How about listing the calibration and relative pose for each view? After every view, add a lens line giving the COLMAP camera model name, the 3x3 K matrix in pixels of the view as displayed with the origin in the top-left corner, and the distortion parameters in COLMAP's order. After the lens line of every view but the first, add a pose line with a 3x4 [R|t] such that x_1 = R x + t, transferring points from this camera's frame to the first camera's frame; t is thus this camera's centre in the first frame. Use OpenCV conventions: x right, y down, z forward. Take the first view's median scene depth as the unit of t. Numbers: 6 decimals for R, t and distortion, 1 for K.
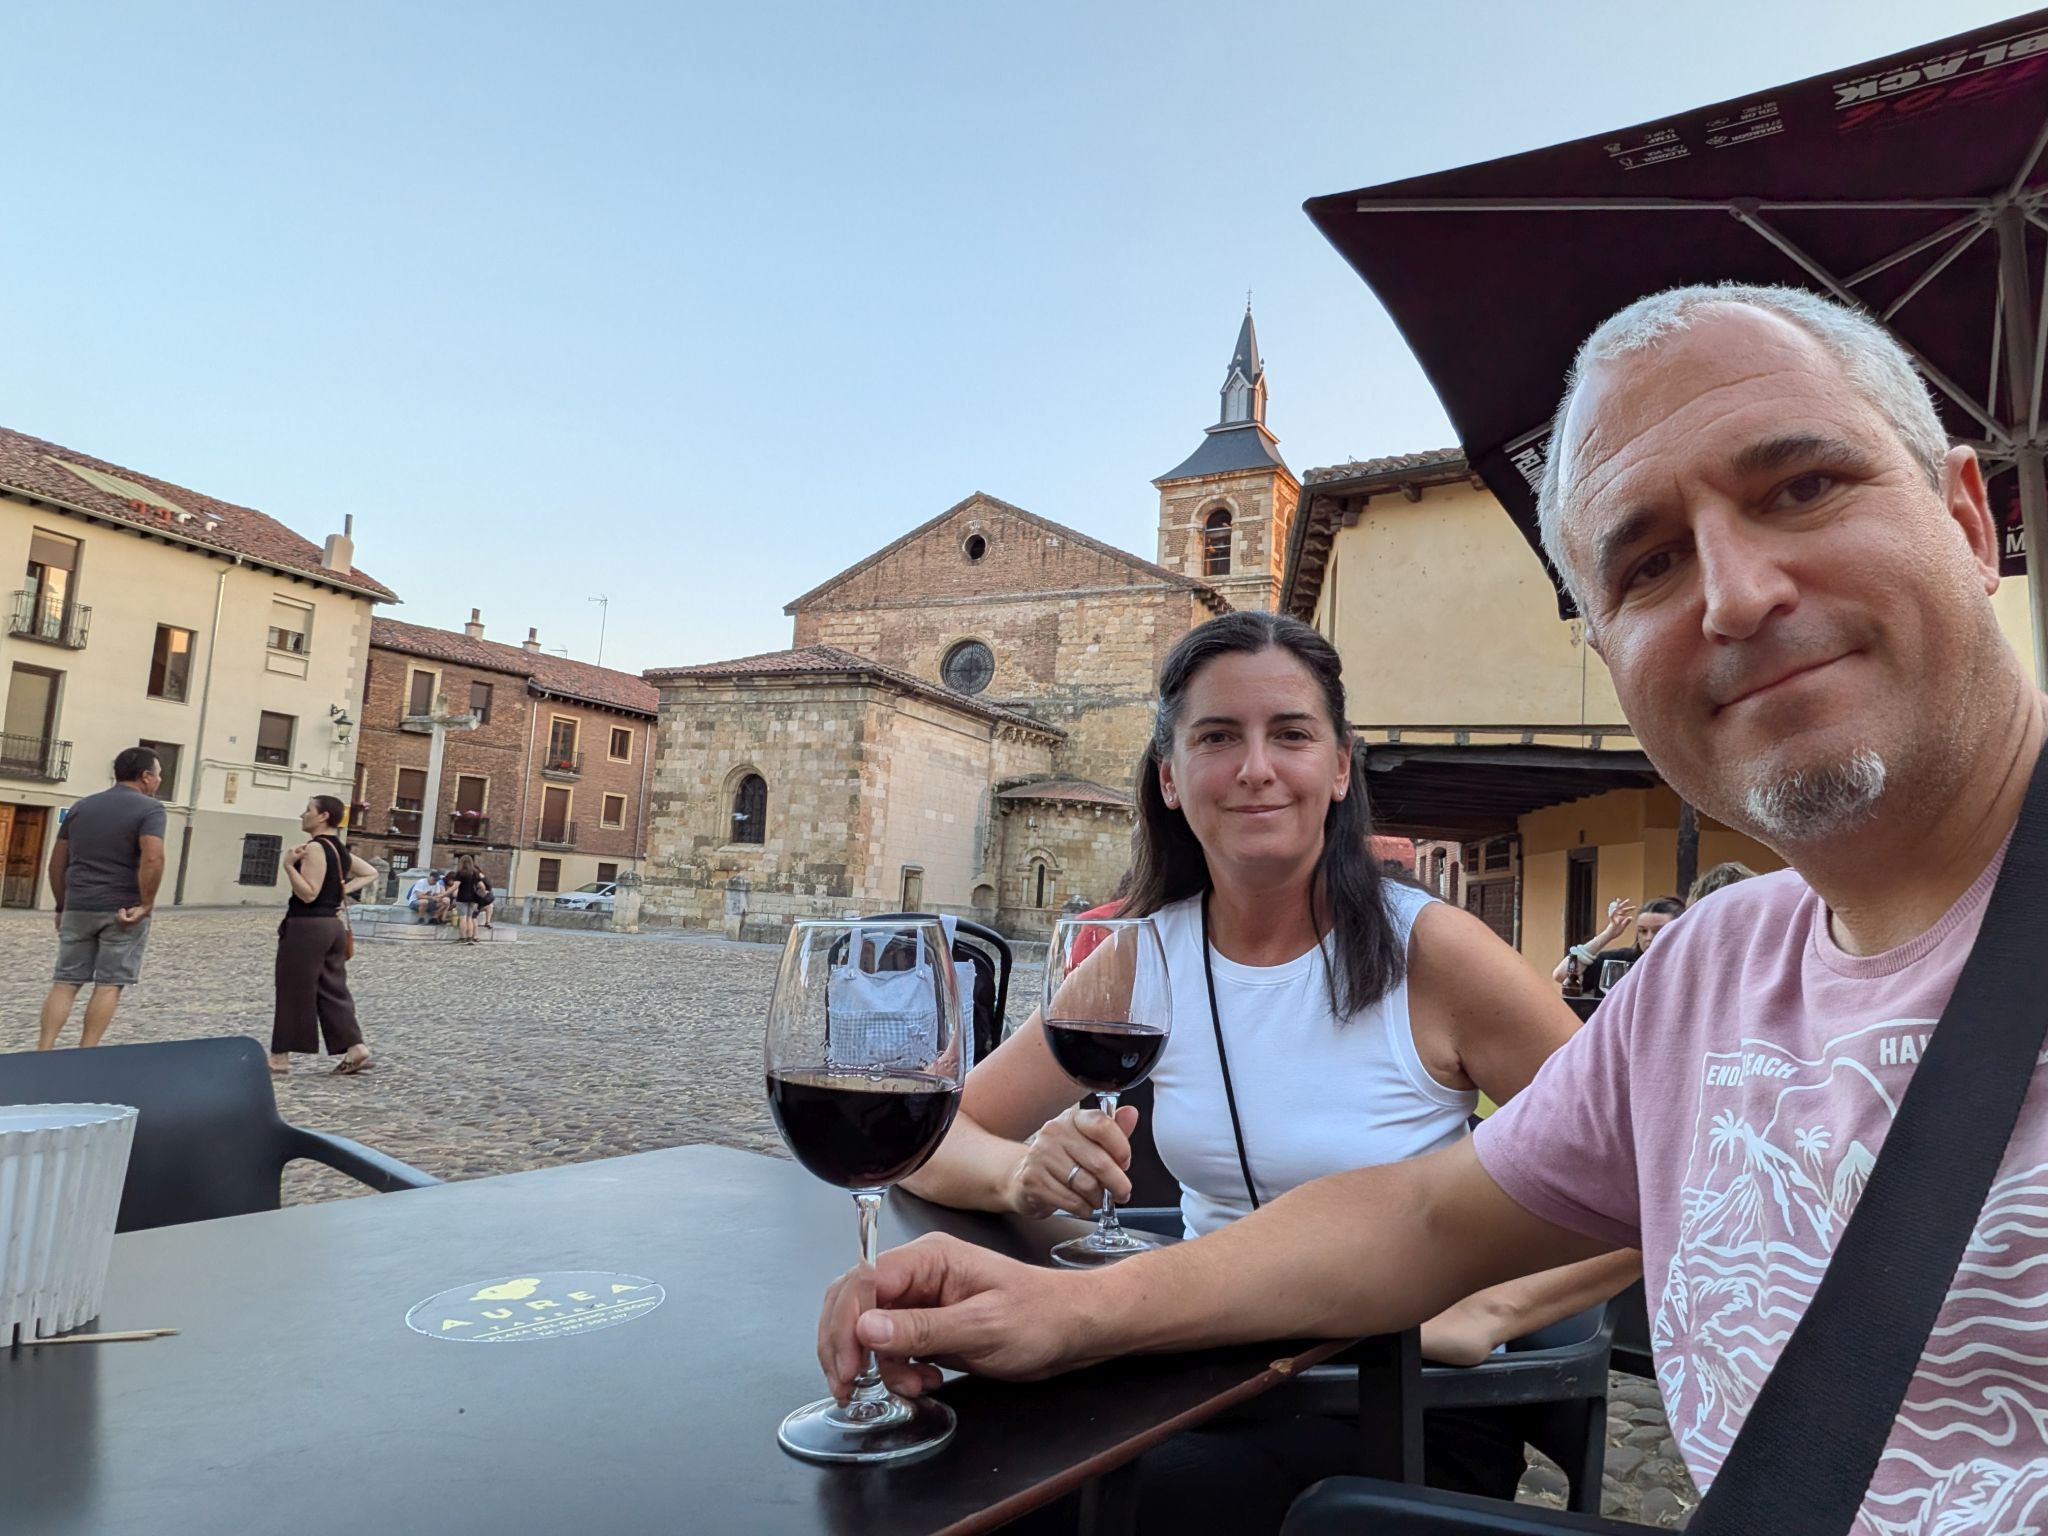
lens RADIAL K [[1372.5, 0, 1101.2], [0, 1372.5, 824.2], [0, 0, 1]] dist [0.095029, -0.006128]
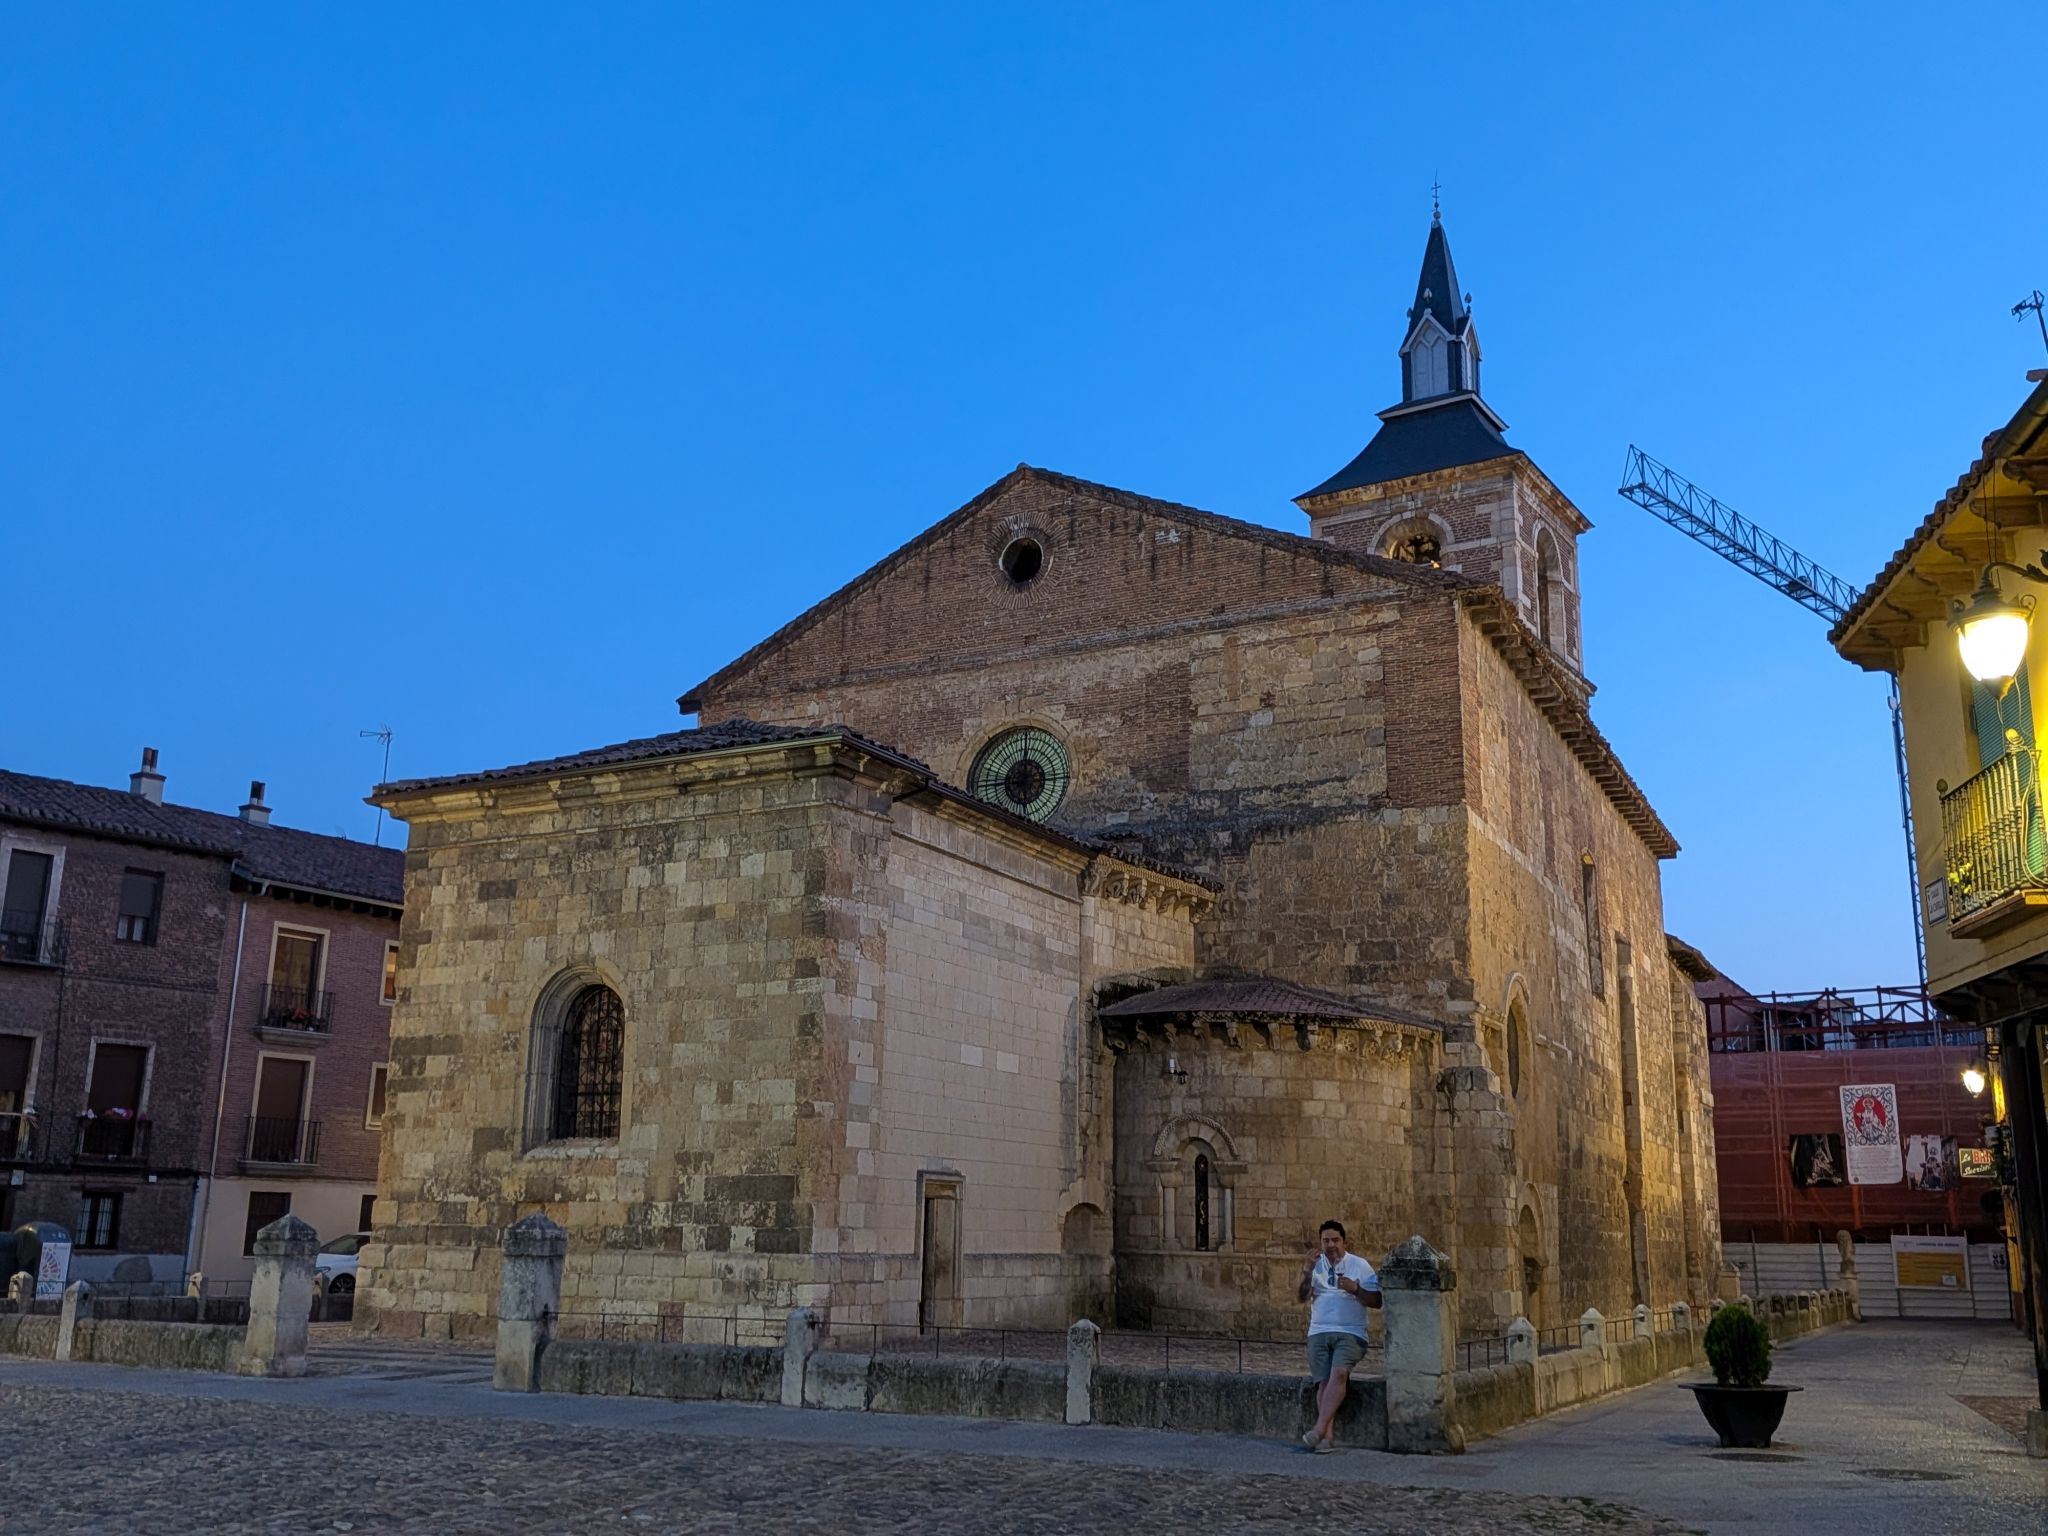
lens RADIAL K [[1900.8, 0, 1047.4], [0, 1900.8, 738.4], [0, 0, 1]] dist [0.045835, 0.000000]
pose [[0.996997, -0.060512, -0.048320, -0.052911], [0.050532, 0.981217, -0.186170, 0.007862], [0.058678, 0.183170, 0.981329, 0.300433]]
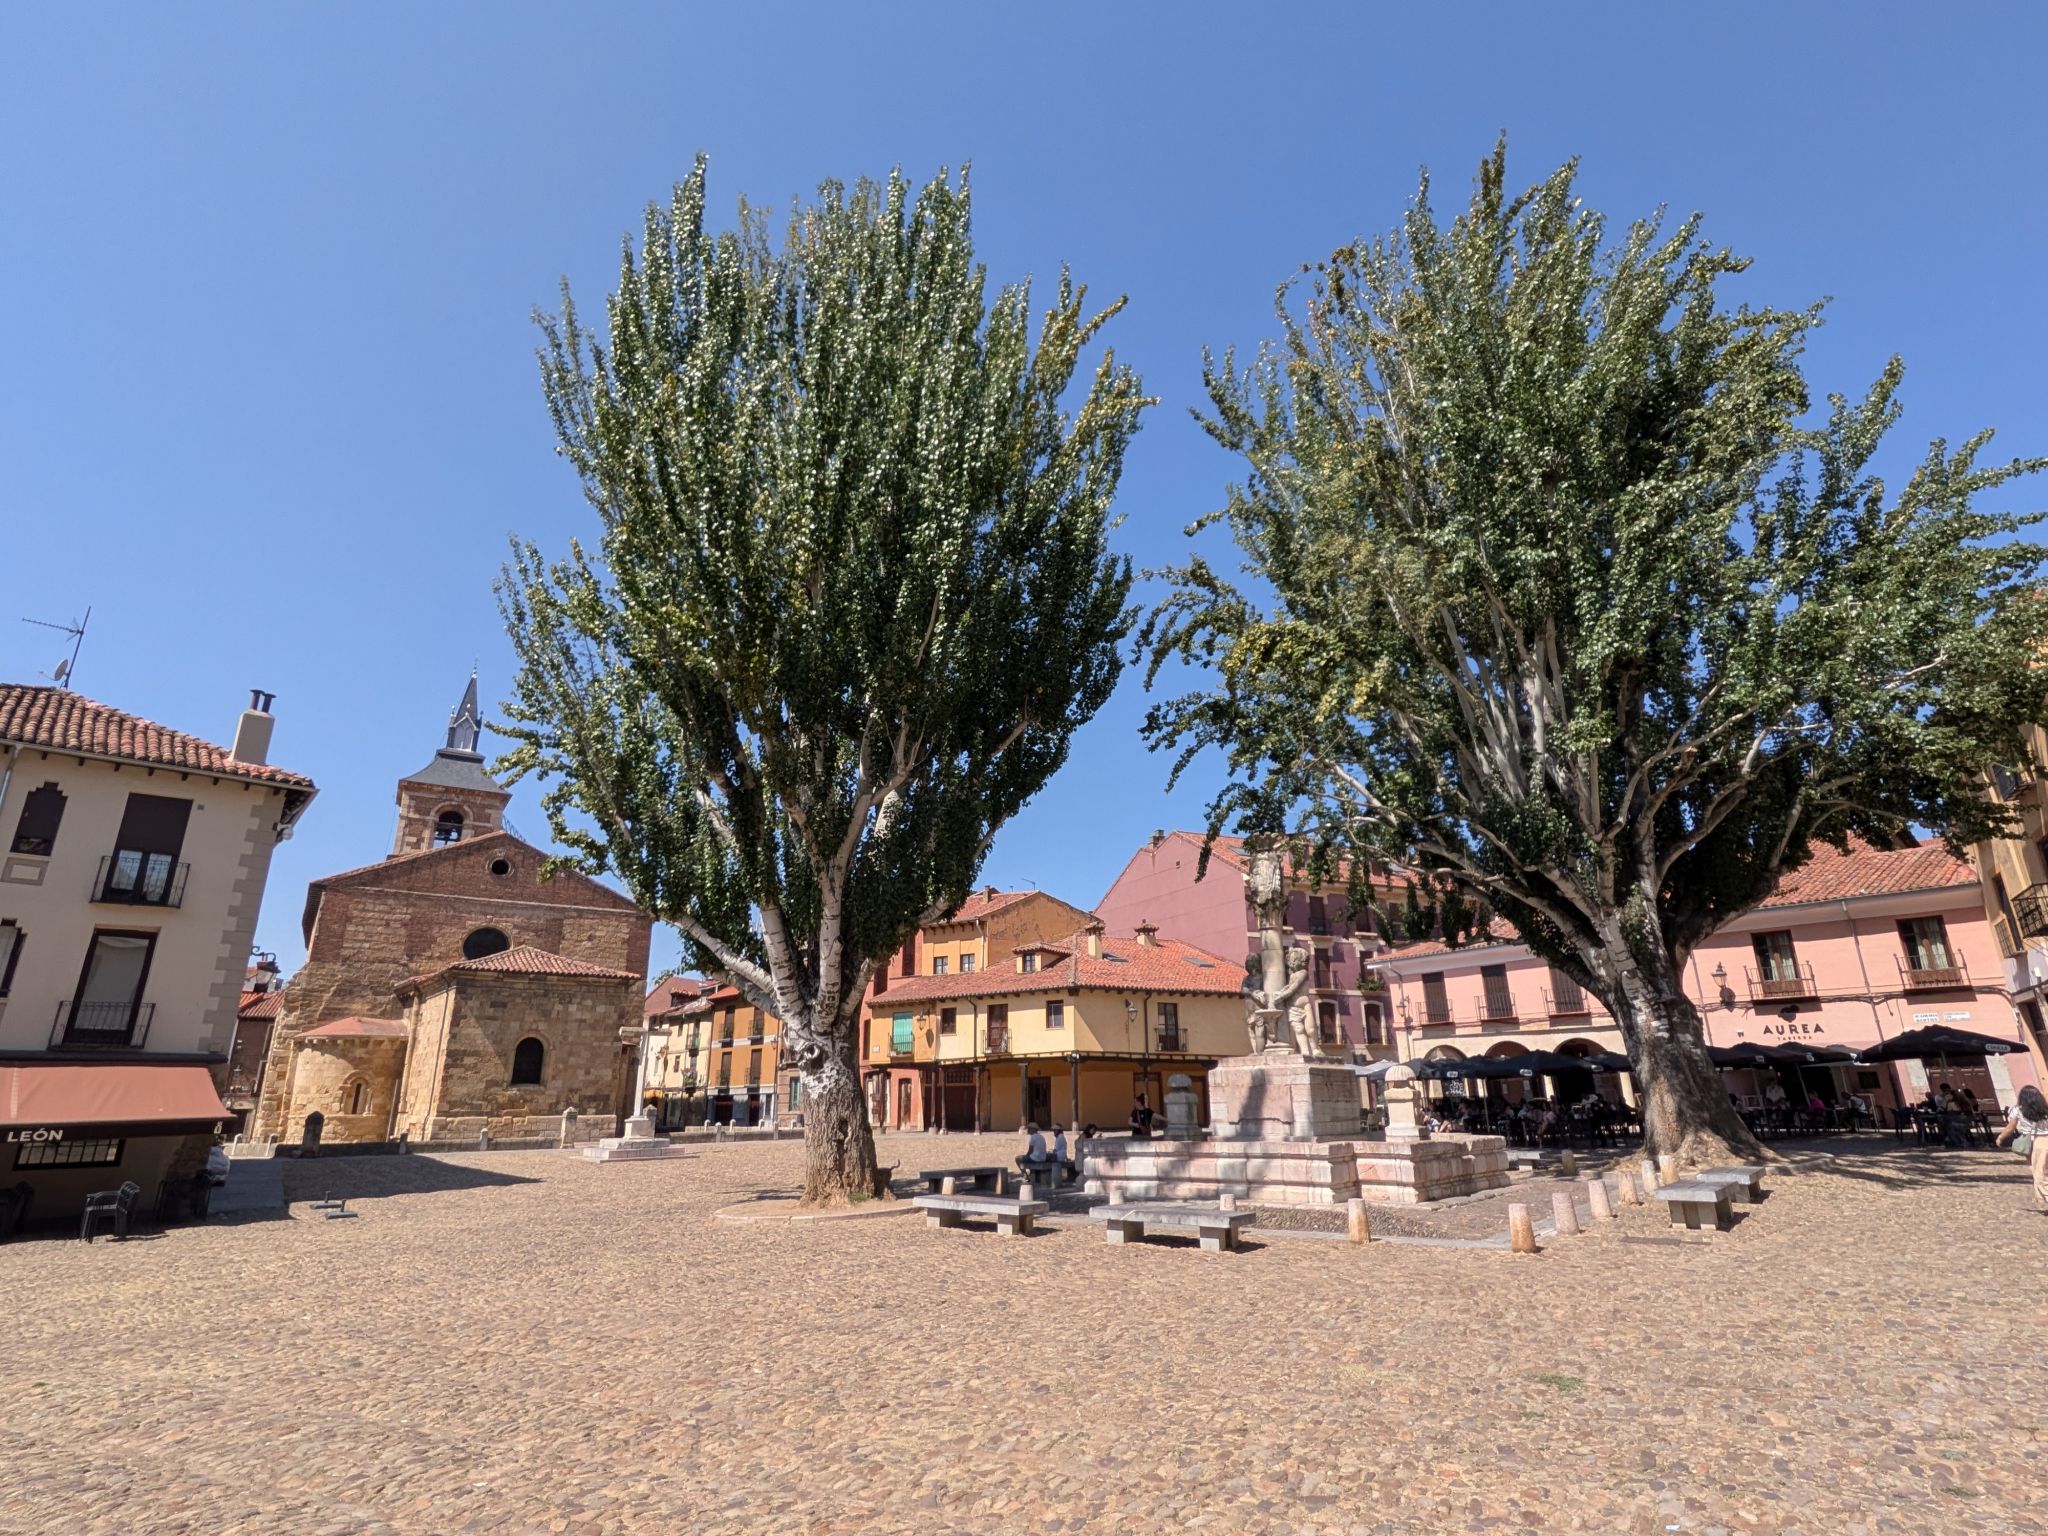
lens RADIAL K [[1036.9, 0, 1022.5], [0, 1036.9, 775.5], [0, 0, 1]] dist [-0.001088, -0.000190]
pose [[0.465022, 0.198504, 0.862758, -0.887475], [-0.024005, 0.977007, -0.211852, -0.075527], [-0.884974, 0.077805, 0.459094, -0.048671]]
